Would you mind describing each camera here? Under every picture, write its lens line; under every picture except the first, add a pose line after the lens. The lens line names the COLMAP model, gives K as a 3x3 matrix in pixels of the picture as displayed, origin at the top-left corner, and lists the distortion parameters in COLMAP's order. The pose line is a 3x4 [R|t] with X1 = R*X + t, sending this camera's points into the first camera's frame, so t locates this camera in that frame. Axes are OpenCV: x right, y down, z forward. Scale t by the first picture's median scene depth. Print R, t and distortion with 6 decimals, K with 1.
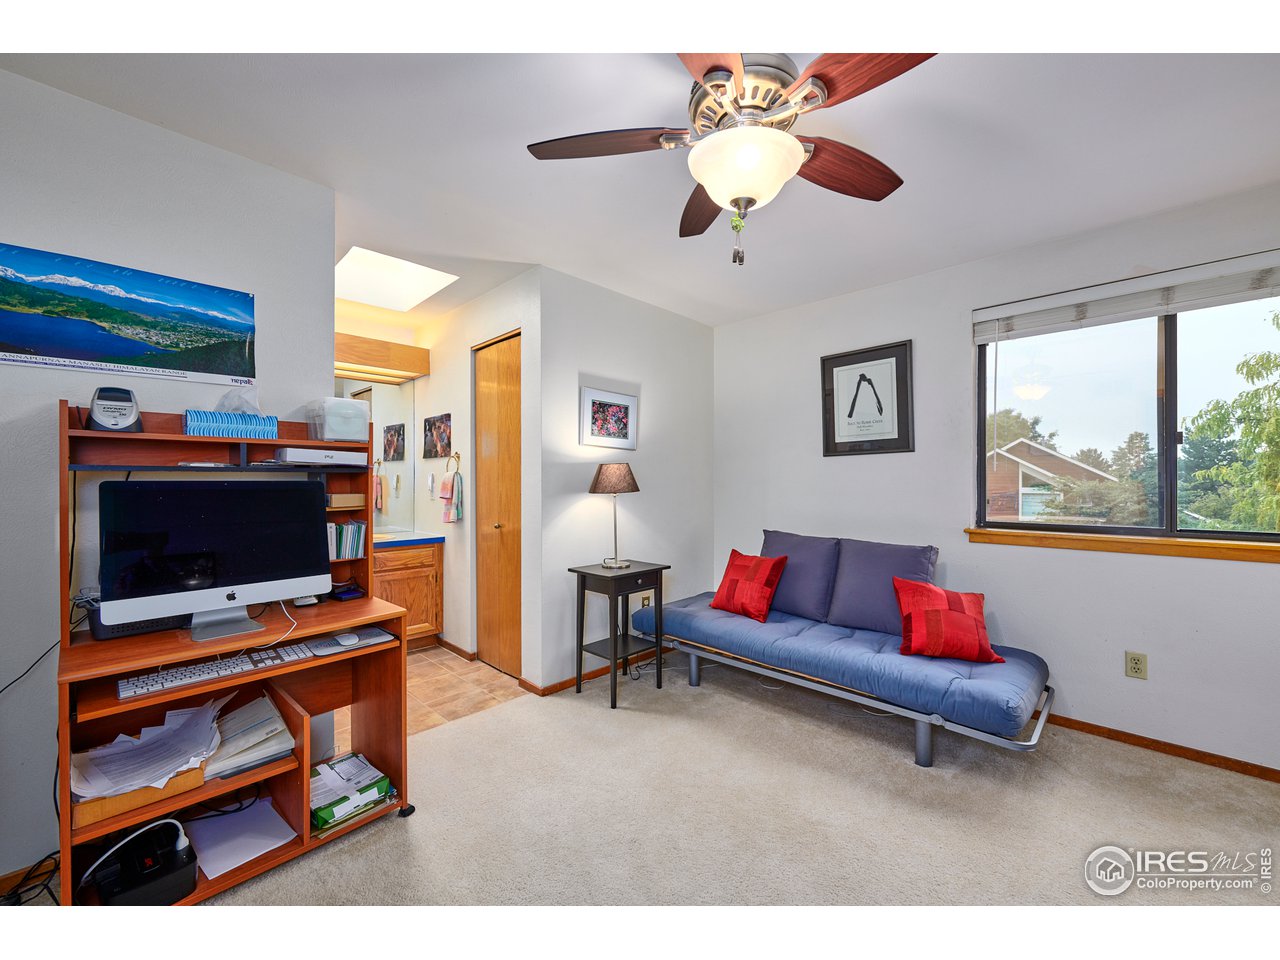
lens RADIAL K [[511.3, 0, 647.4], [0, 511.3, 479.2], [0, 0, 1]] dist [-0.002387, -0.000380]
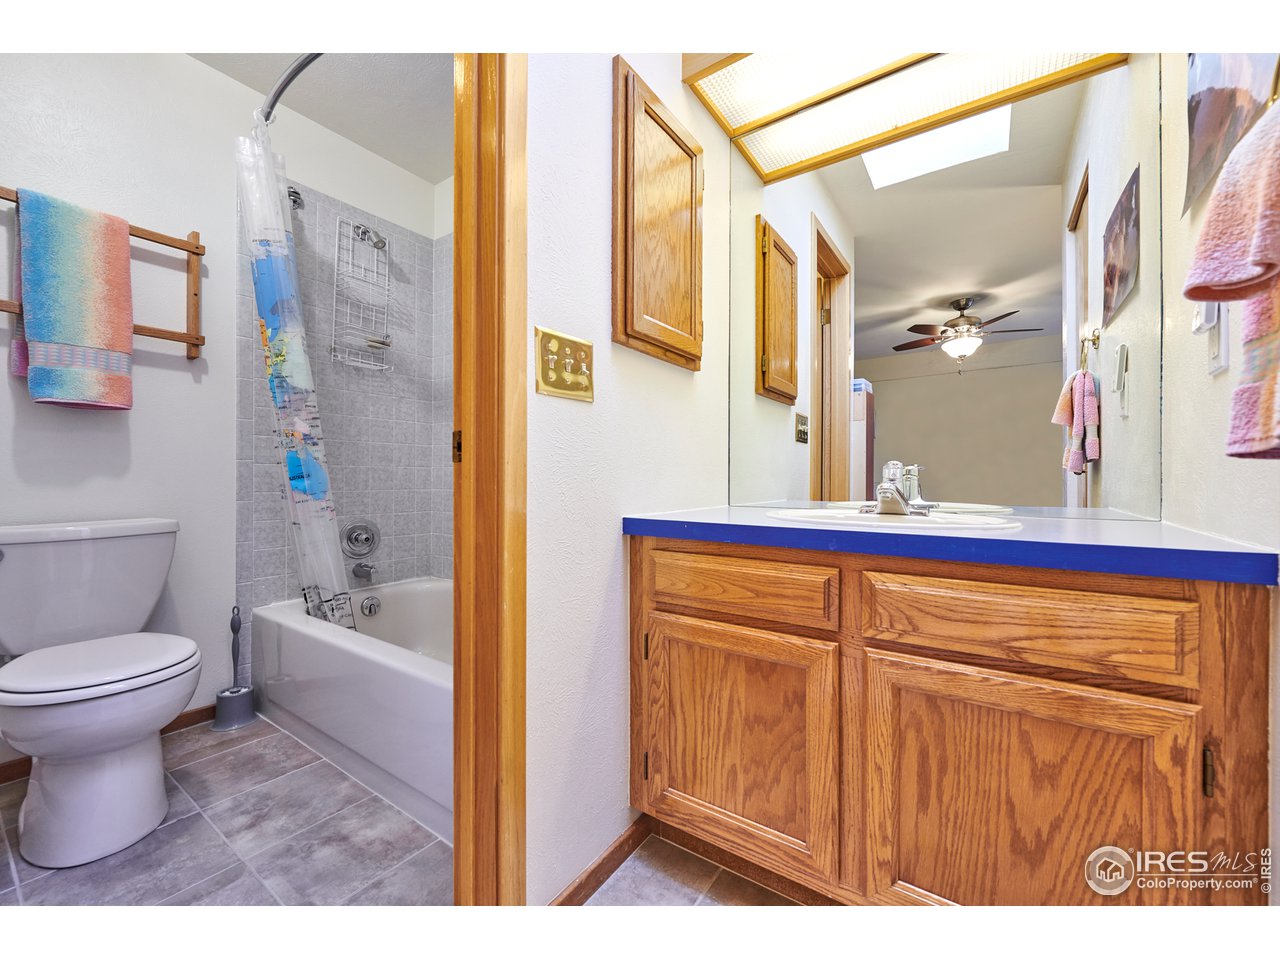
lens RADIAL K [[511.3, 0, 647.4], [0, 511.3, 479.2], [0, 0, 1]] dist [-0.002387, -0.000380]
pose [[0.173069, 0.004002, -0.984902, -0.275941], [-0.001532, 0.999992, 0.003794, 0.090812], [0.984909, 0.000853, 0.173074, 0.792829]]
